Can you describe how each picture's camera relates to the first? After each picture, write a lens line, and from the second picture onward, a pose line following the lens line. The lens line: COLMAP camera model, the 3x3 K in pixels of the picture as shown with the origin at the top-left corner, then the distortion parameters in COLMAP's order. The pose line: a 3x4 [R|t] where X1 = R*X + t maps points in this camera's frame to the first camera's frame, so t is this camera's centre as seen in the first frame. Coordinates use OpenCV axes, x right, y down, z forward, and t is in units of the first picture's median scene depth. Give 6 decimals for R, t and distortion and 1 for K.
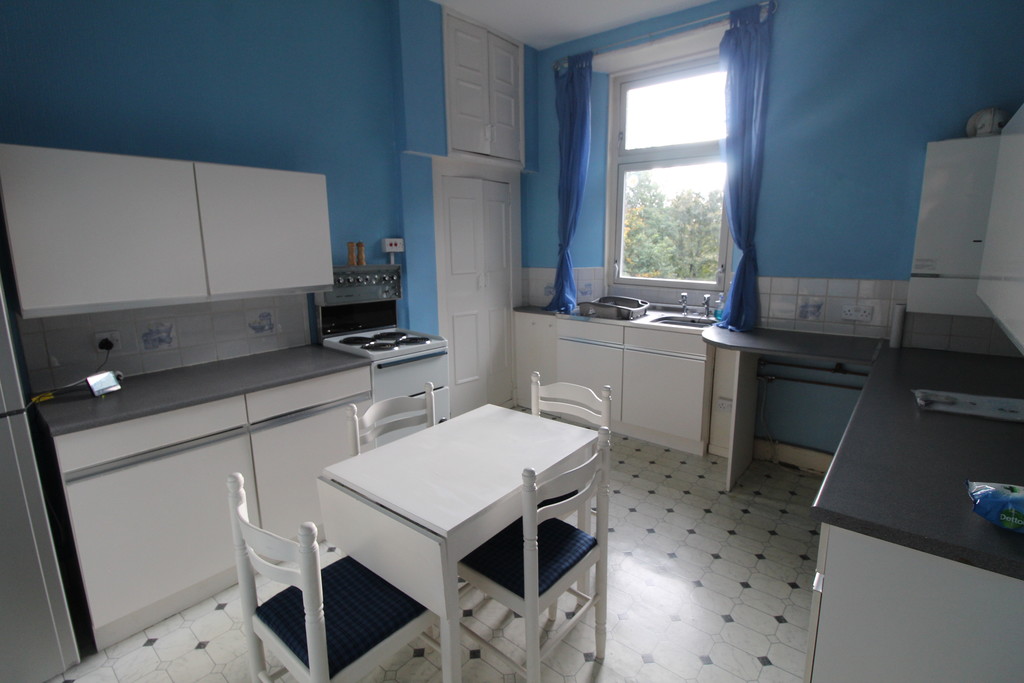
lens RADIAL K [[472.8, 0, 513.1], [0, 472.8, 337.5], [0, 0, 1]] dist [-0.013307, -0.004280]
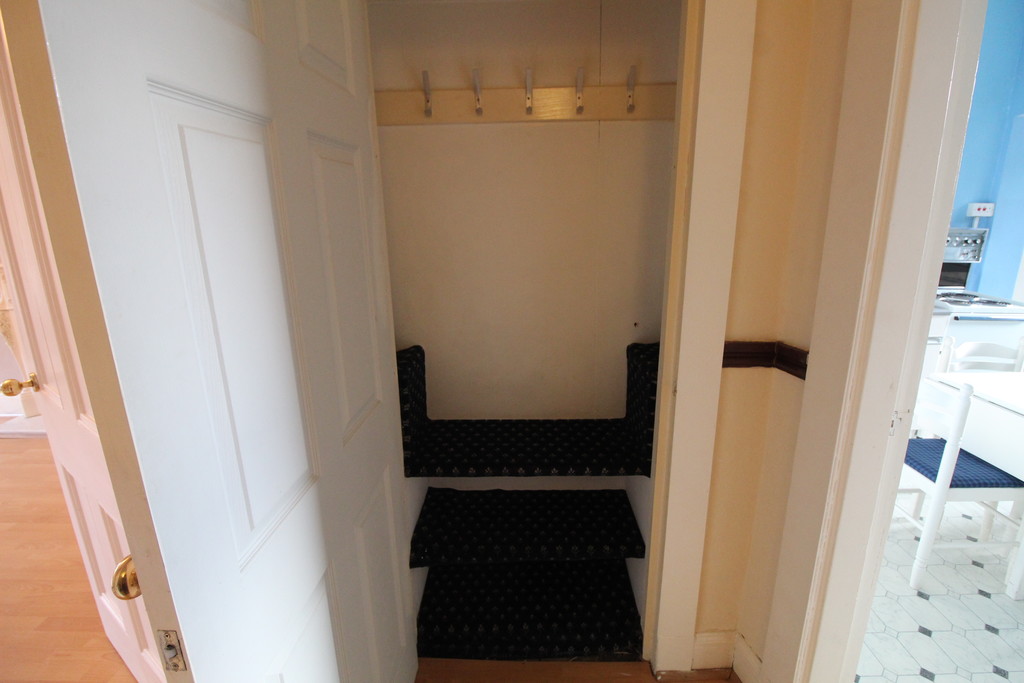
lens RADIAL K [[472.8, 0, 513.4], [0, 472.8, 337.4], [0, 0, 1]] dist [-0.013307, -0.004280]
pose [[0.640321, 0.205570, -0.740088, -0.103973], [-0.146398, 0.978521, 0.145136, 0.081827], [0.754027, 0.015414, 0.656662, -0.441954]]
